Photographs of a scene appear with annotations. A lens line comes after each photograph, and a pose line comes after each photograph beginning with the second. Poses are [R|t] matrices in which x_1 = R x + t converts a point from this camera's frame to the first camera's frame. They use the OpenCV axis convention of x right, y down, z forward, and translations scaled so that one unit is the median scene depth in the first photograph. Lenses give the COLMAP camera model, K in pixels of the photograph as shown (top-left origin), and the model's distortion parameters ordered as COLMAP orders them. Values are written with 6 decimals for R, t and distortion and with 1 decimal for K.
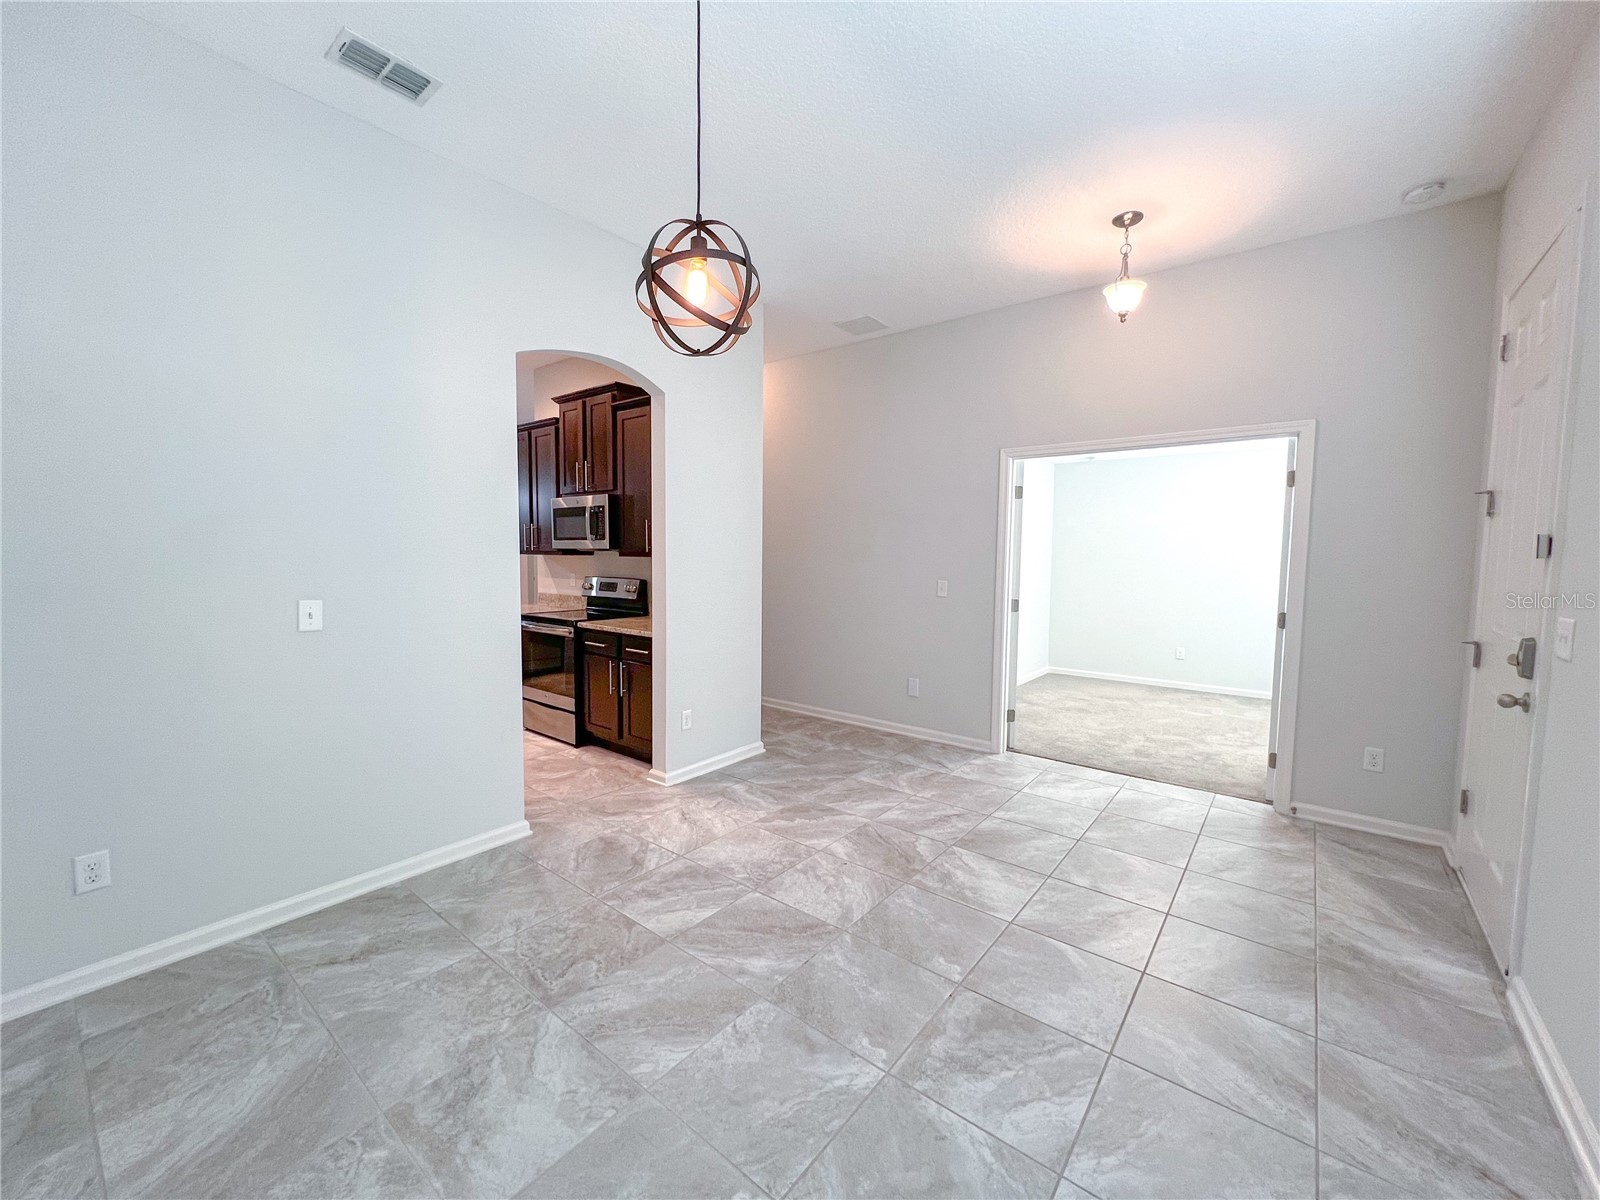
lens RADIAL K [[640.2, 0, 797.1], [0, 640.2, 601.0], [0, 0, 1]] dist [0.002246, -0.000689]
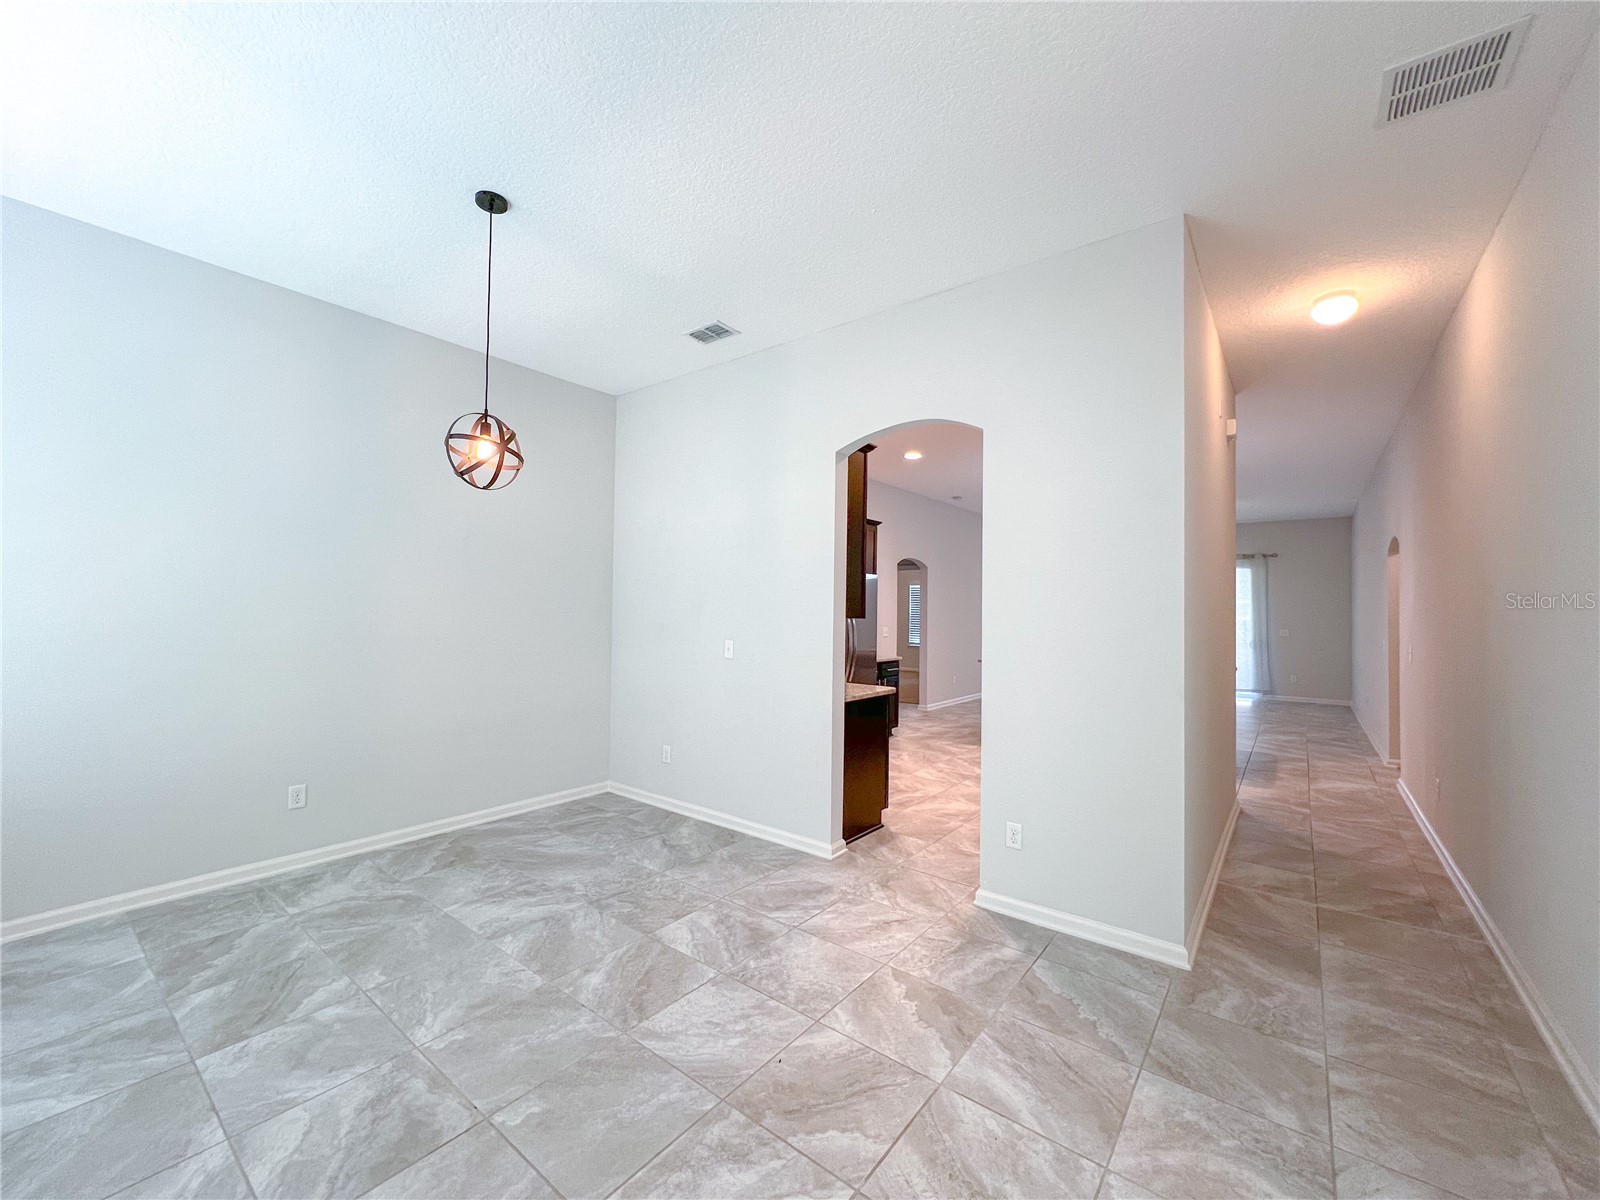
lens RADIAL K [[640.2, 0, 794.1], [0, 640.2, 598.2], [0, 0, 1]] dist [0.002246, -0.000689]
pose [[0.007698, -0.032064, -0.999456, 0.845168], [-0.091287, 0.995290, -0.032634, -0.064455], [0.995795, 0.091489, 0.004734, 1.013150]]
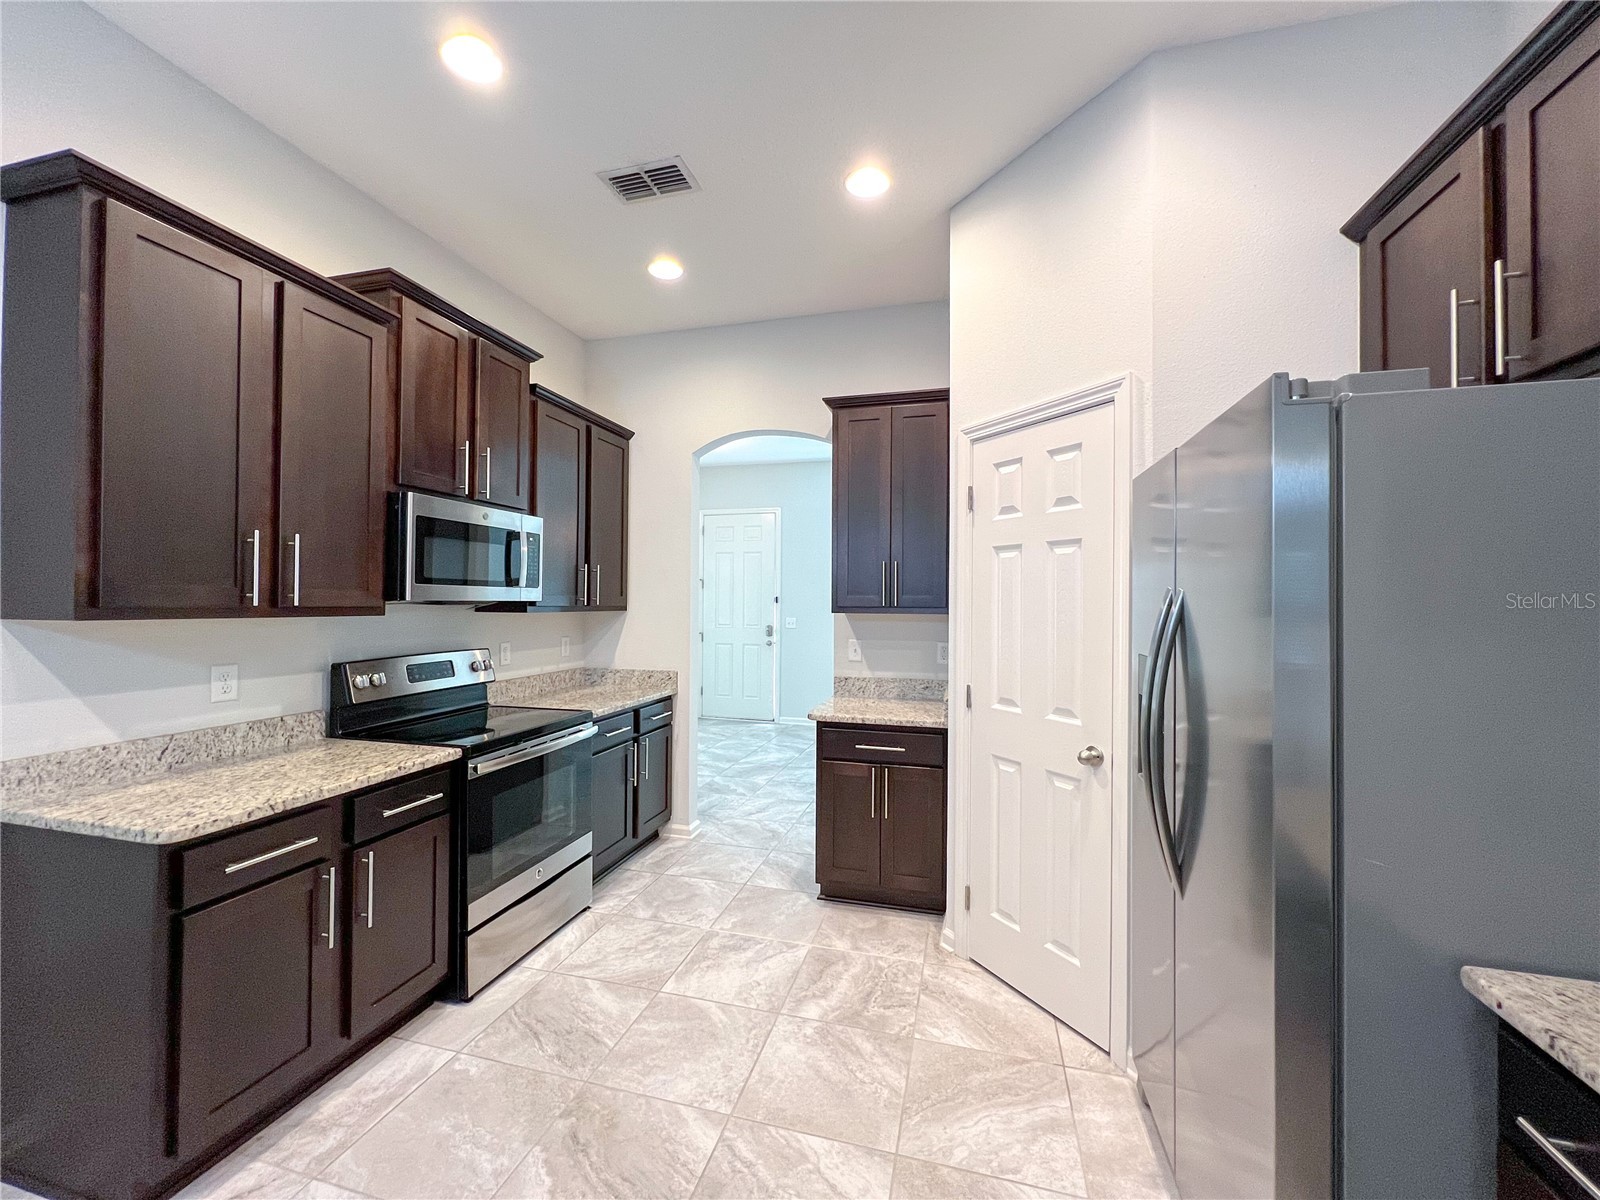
lens RADIAL K [[640.2, 0, 796.4], [0, 640.2, 599.6], [0, 0, 1]] dist [0.002246, -0.000689]
pose [[-0.395267, -0.007886, 0.918532, -1.678008], [0.061216, 0.997514, 0.034907, -0.151345], [-0.916524, 0.070026, -0.393801, 1.712327]]
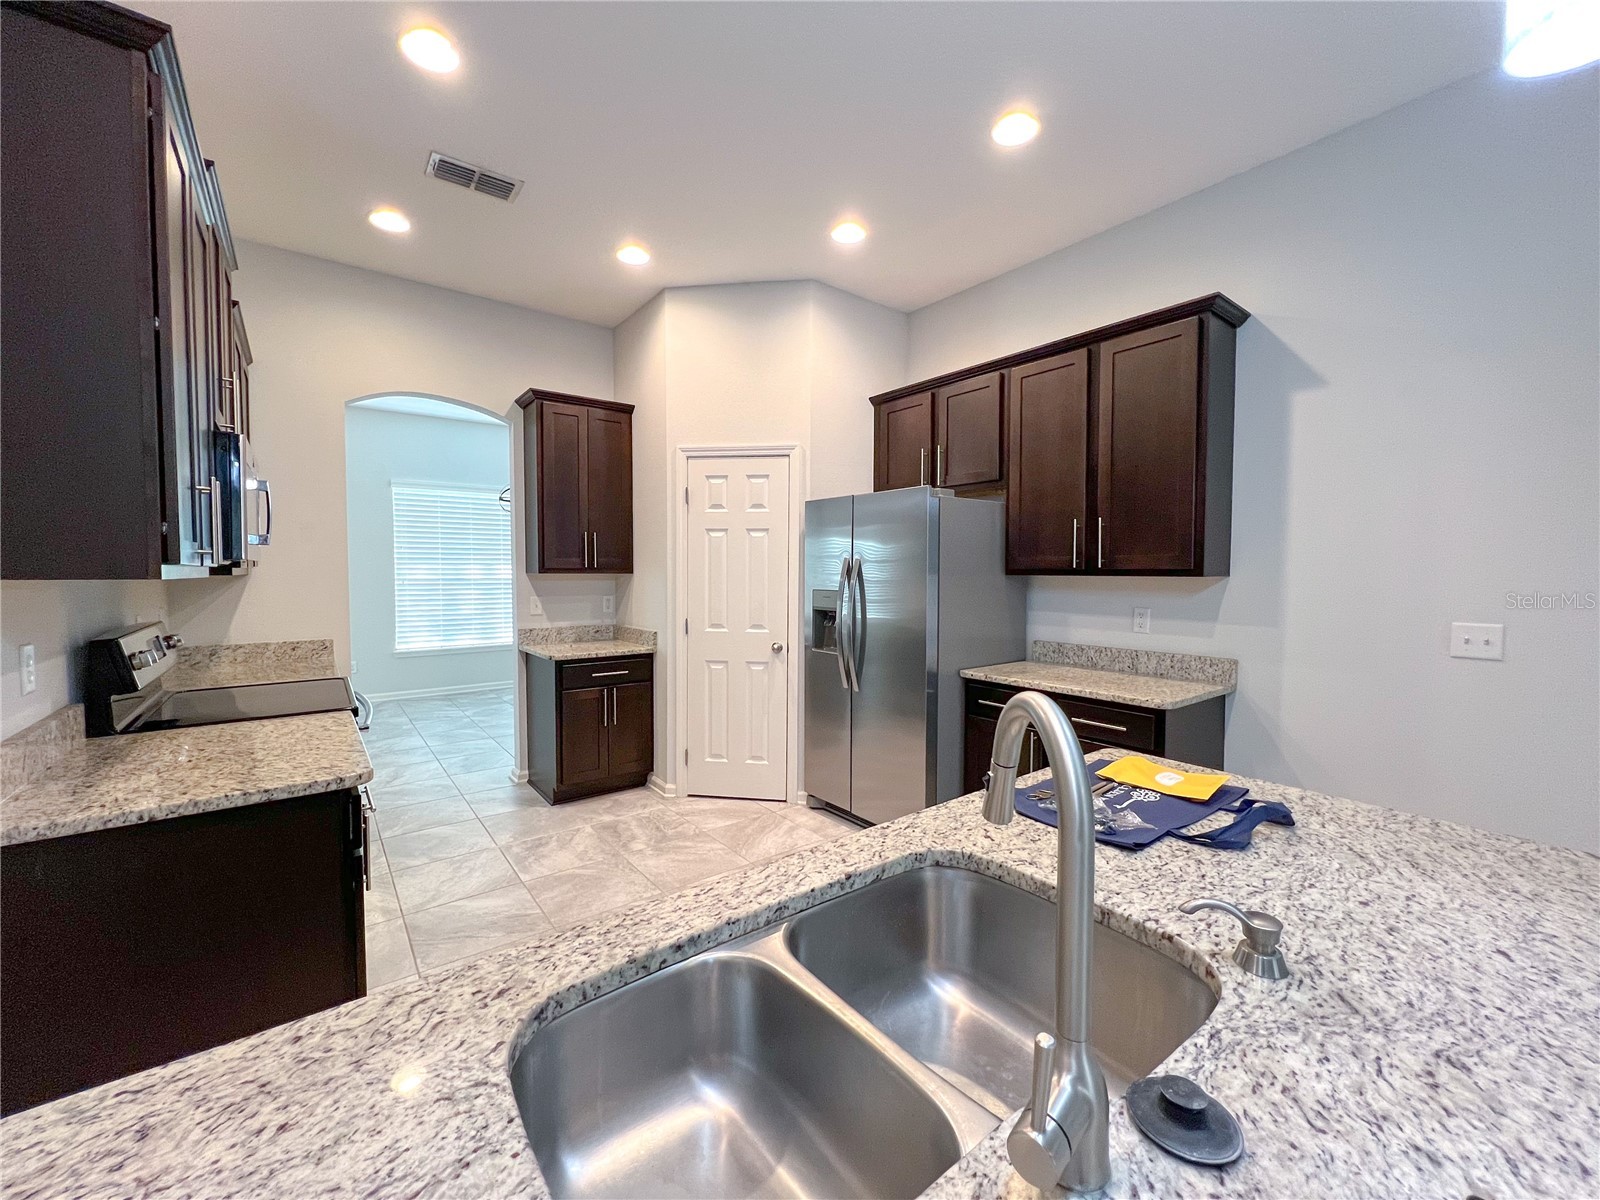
lens RADIAL K [[640.2, 0, 789.0], [0, 640.2, 599.7], [0, 0, 1]] dist [0.002246, -0.000689]
pose [[-0.969160, -0.022463, 0.245408, -1.493590], [0.007661, 0.992609, 0.121112, -0.190293], [-0.246315, 0.119257, -0.961825, 2.410482]]
